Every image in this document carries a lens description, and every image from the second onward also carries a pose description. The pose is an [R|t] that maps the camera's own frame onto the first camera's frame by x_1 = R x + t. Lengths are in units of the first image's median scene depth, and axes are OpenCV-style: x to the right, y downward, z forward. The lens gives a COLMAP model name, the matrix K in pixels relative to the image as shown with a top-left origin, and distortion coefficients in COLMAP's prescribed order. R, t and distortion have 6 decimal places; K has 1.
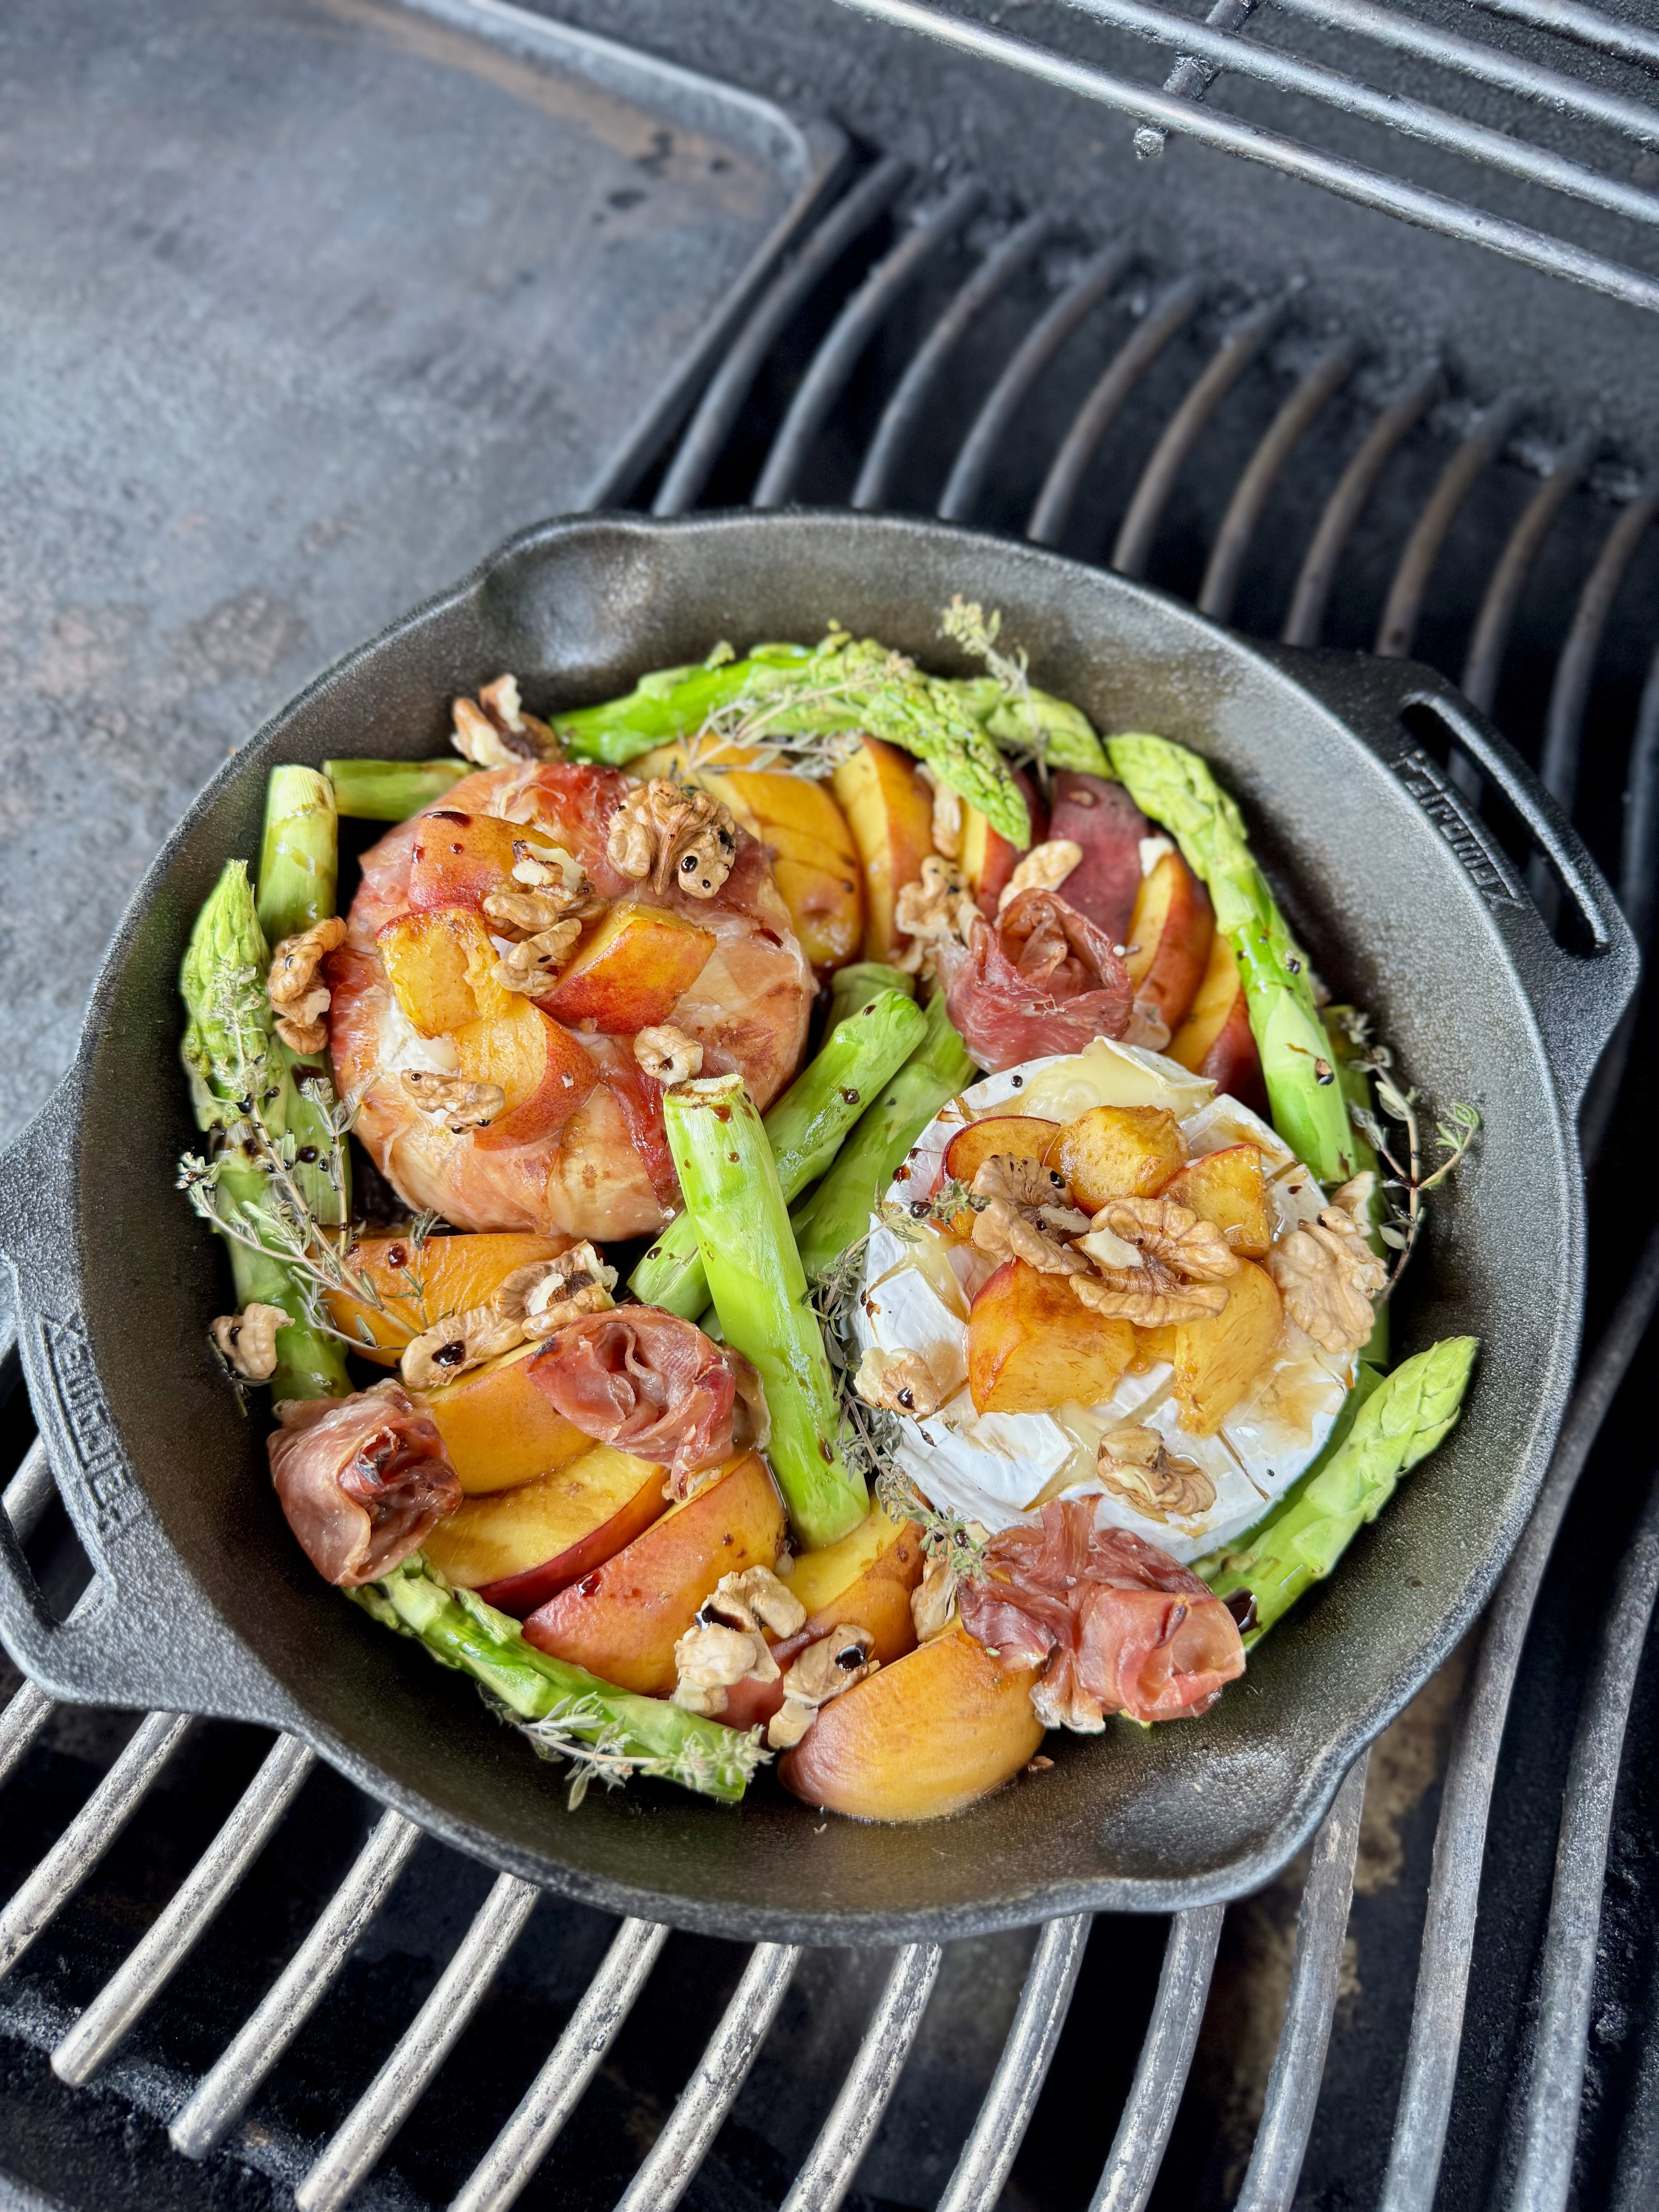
lens RADIAL K [[1638.7, 0, 843.8], [0, 1638.7, 1042.4], [0, 0, 1]] dist [0.073455, -0.145712]
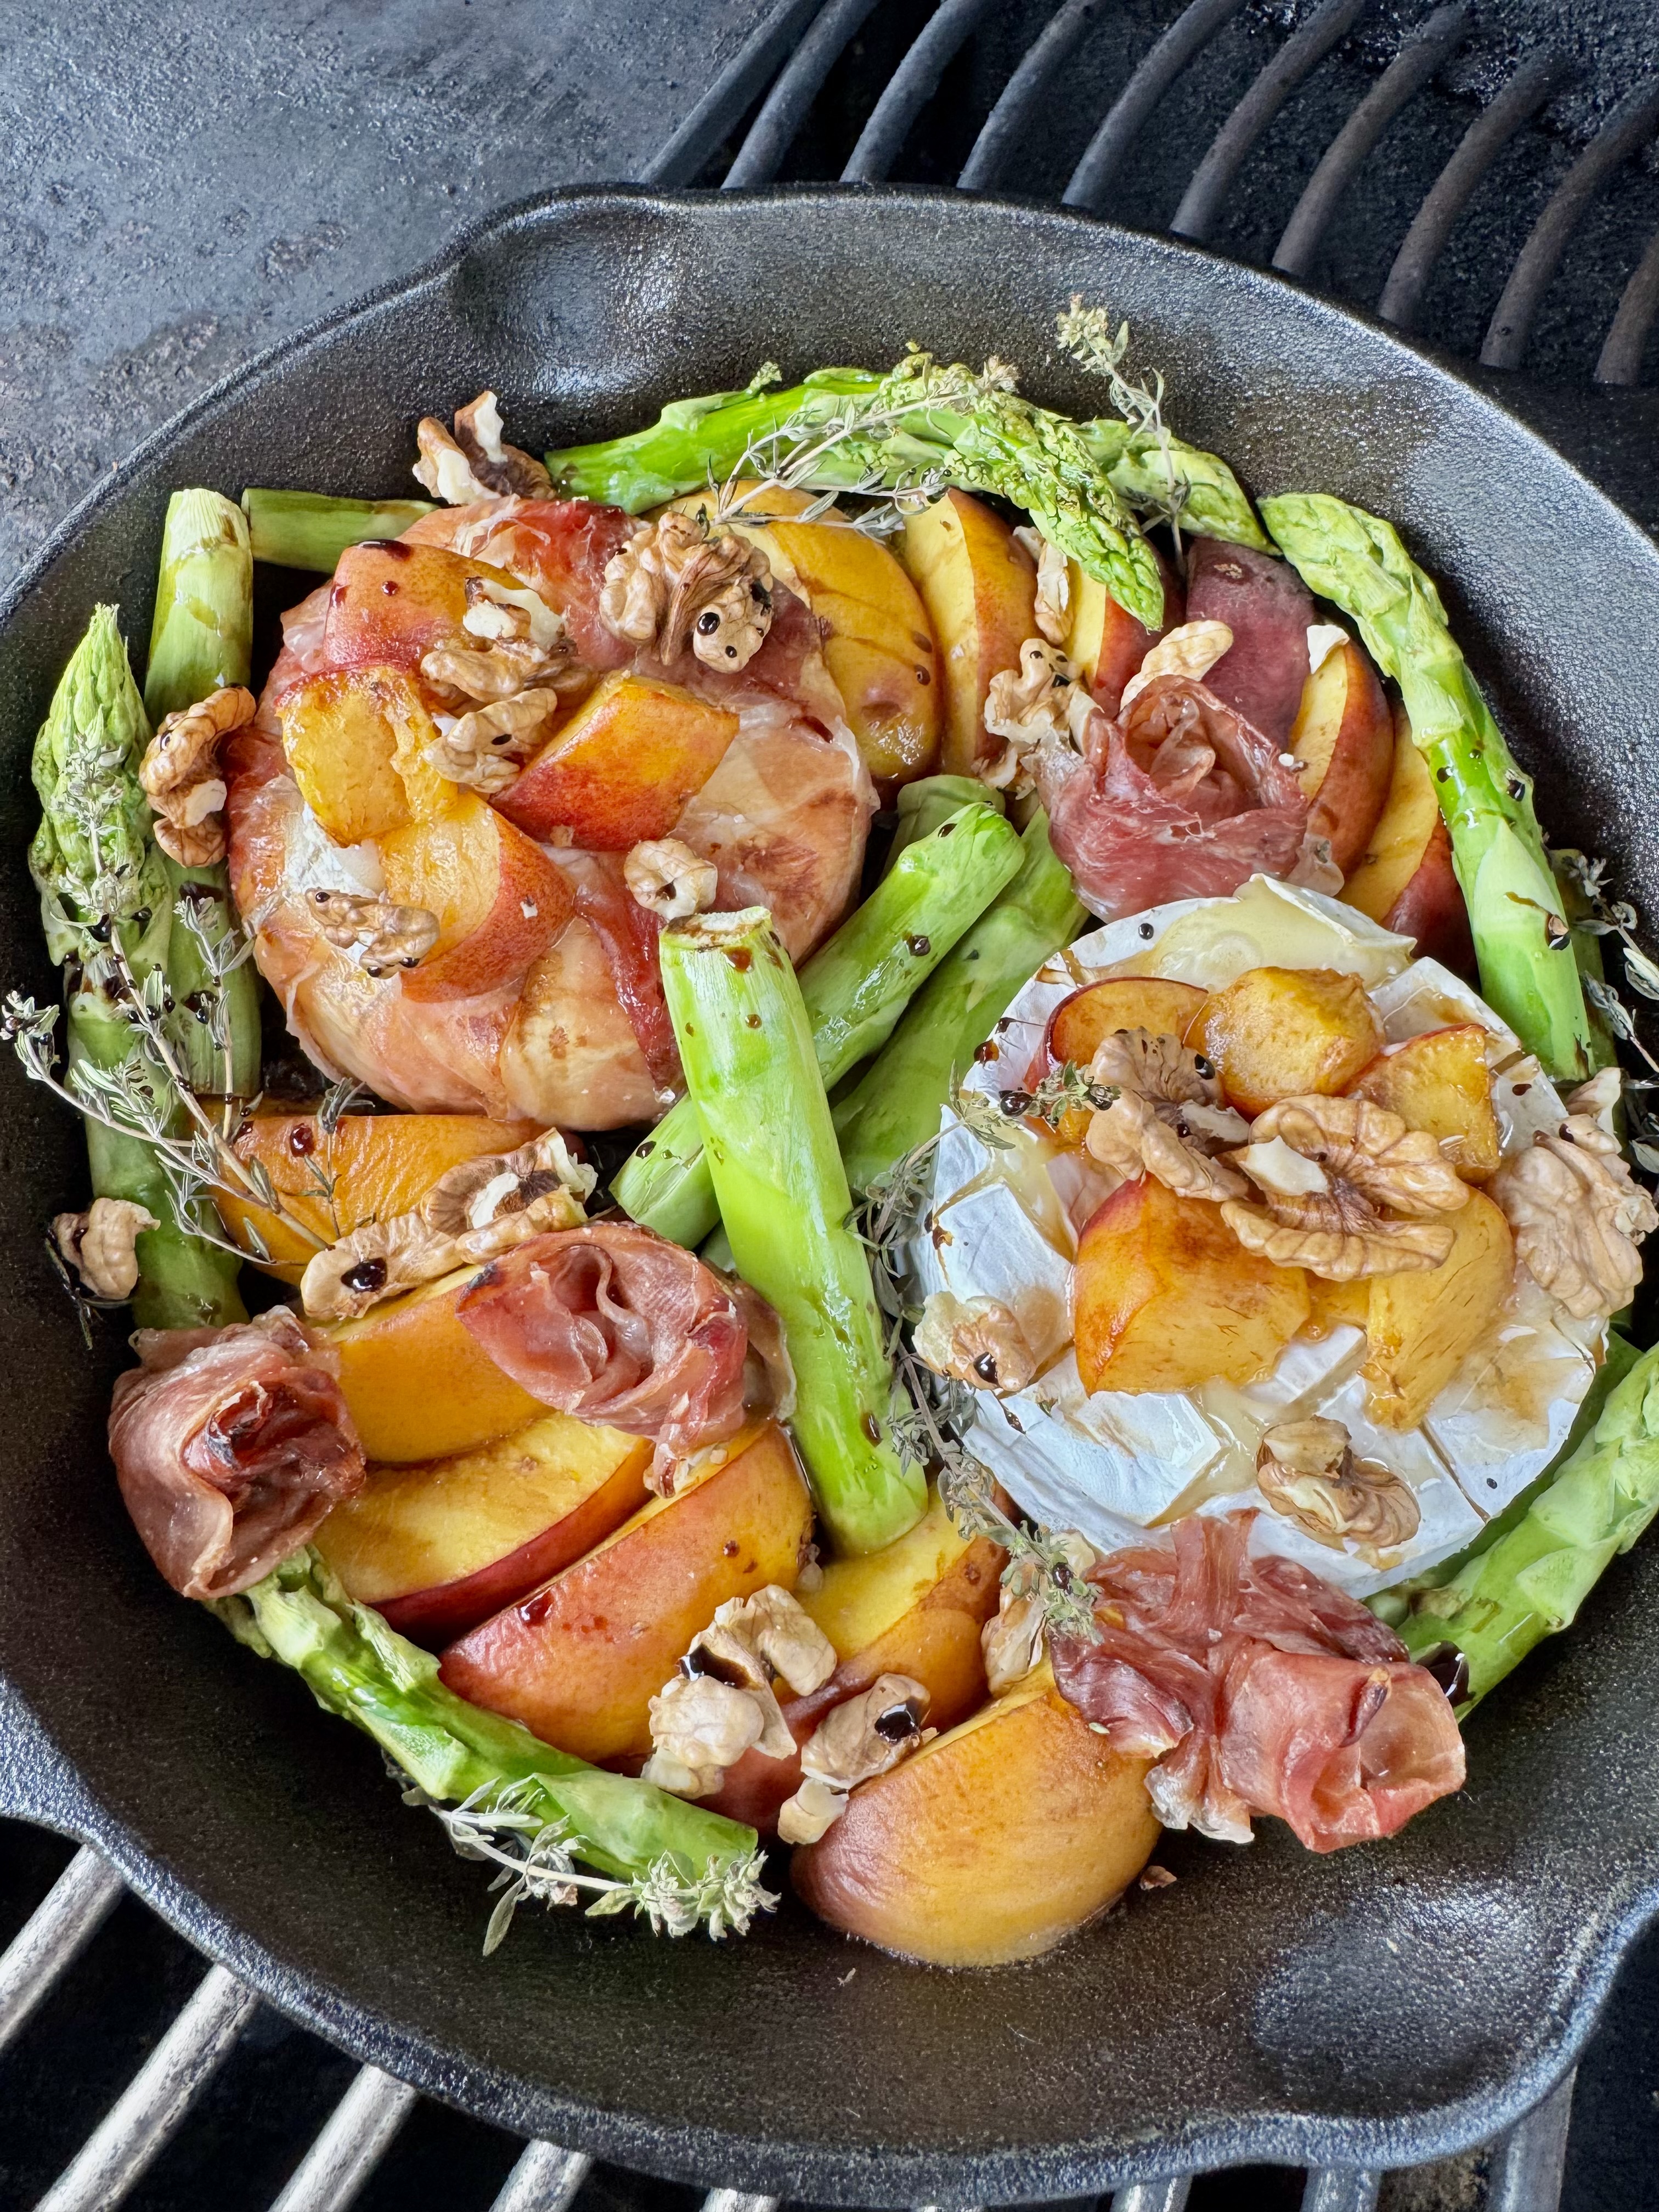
lens RADIAL K [[1369.6, 0, 840.3], [0, 1369.6, 1061.1], [0, 0, 1]] dist [0.038763, -0.094130]
pose [[0.998804, 0.031043, -0.037777, -0.006251], [-0.027601, 0.995698, 0.088451, 0.032517], [0.040361, -0.087303, 0.995364, 0.396662]]
